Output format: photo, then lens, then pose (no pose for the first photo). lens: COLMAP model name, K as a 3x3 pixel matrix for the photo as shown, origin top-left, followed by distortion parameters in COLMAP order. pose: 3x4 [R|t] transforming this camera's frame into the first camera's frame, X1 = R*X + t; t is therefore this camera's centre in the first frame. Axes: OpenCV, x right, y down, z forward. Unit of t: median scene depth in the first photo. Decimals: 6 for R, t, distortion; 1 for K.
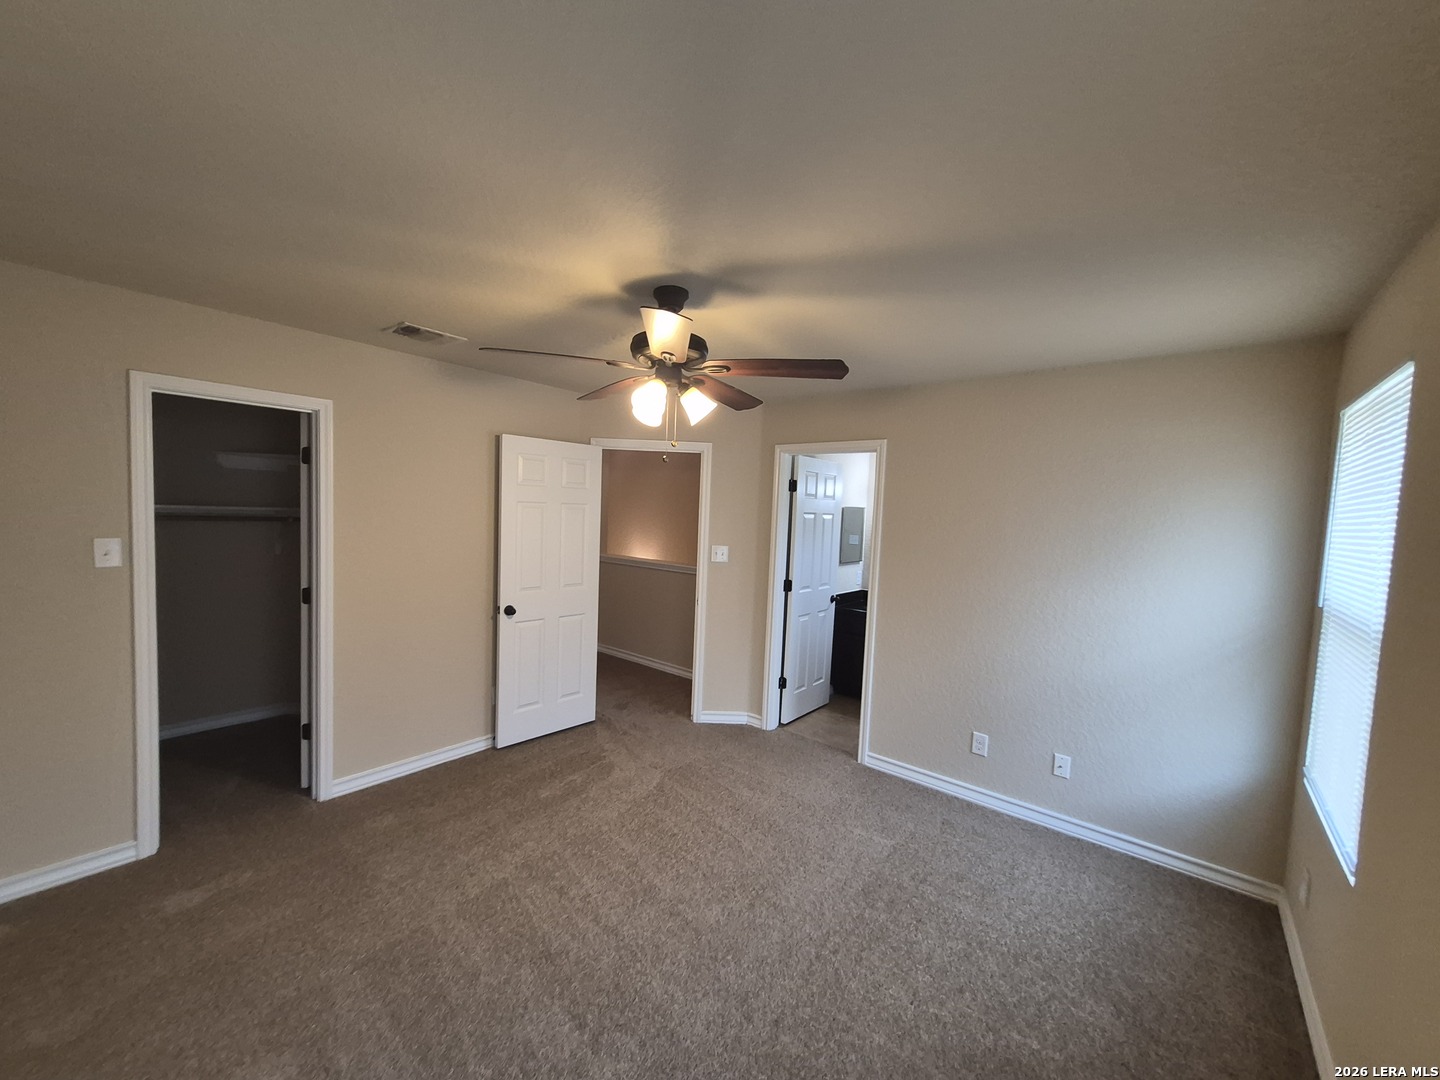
lens RADIAL K [[566.0, 0, 718.8], [0, 566.0, 546.6], [0, 0, 1]] dist [0.002118, 0.000154]
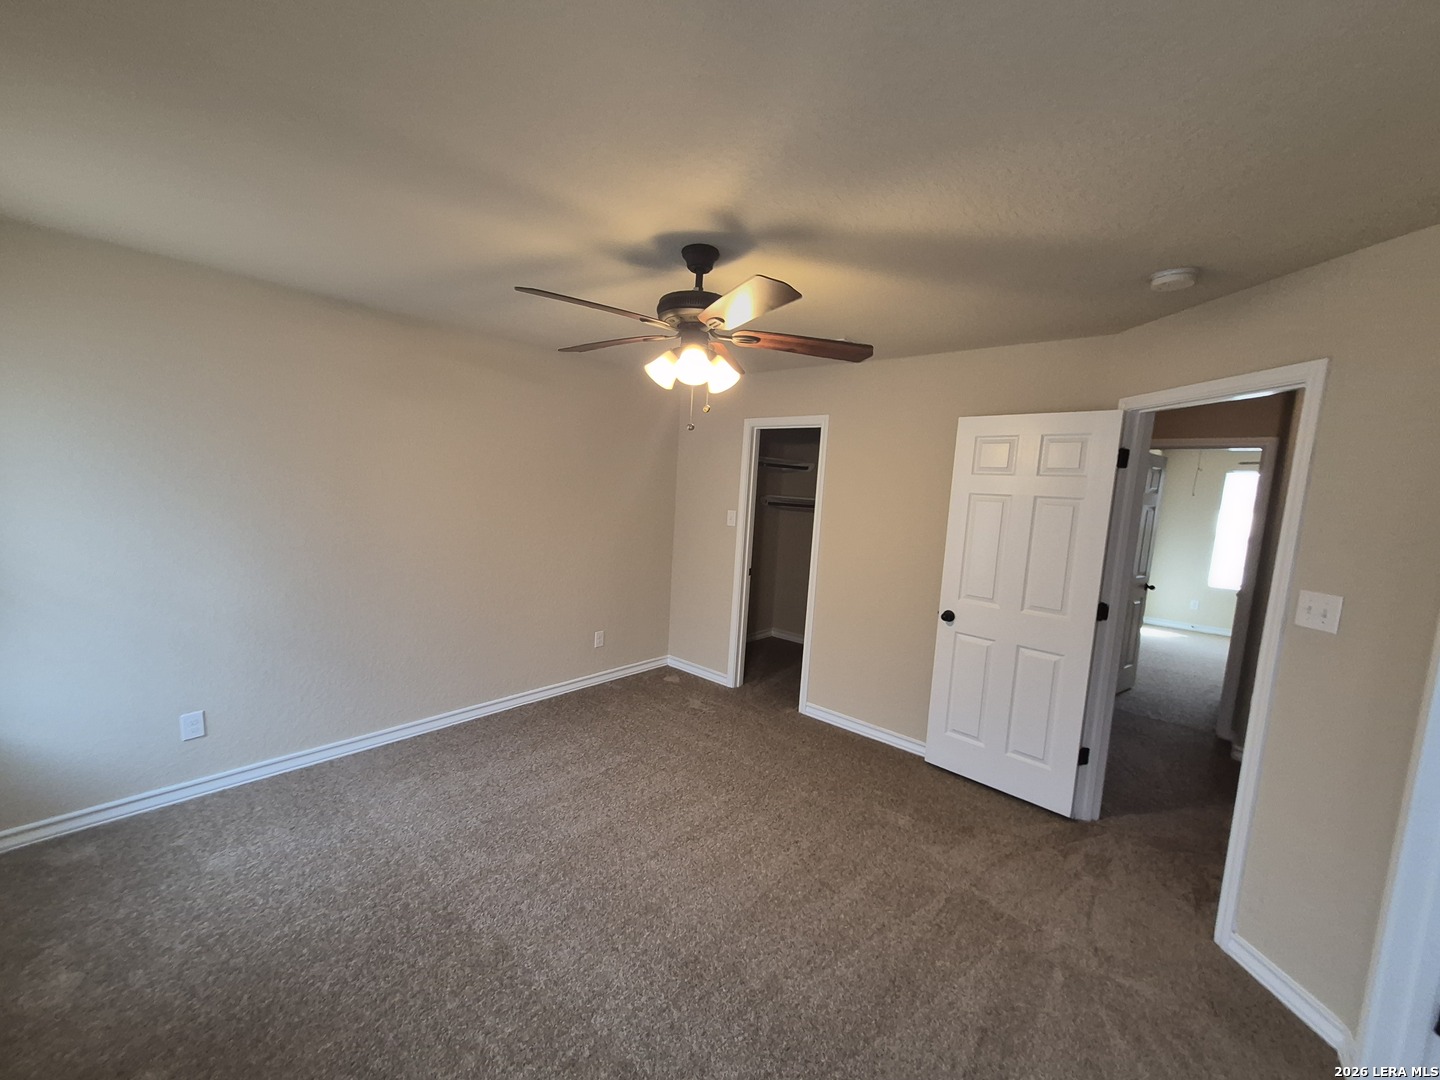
lens RADIAL K [[575.2, 0, 706.9], [0, 575.2, 546.4], [0, 0, 1]] dist [0.030277, 0.000013]
pose [[-0.051146, 0.063650, -0.996661, 0.551741], [-0.121066, 0.990212, 0.069451, -0.013267], [0.991326, 0.124214, -0.042940, 0.643215]]
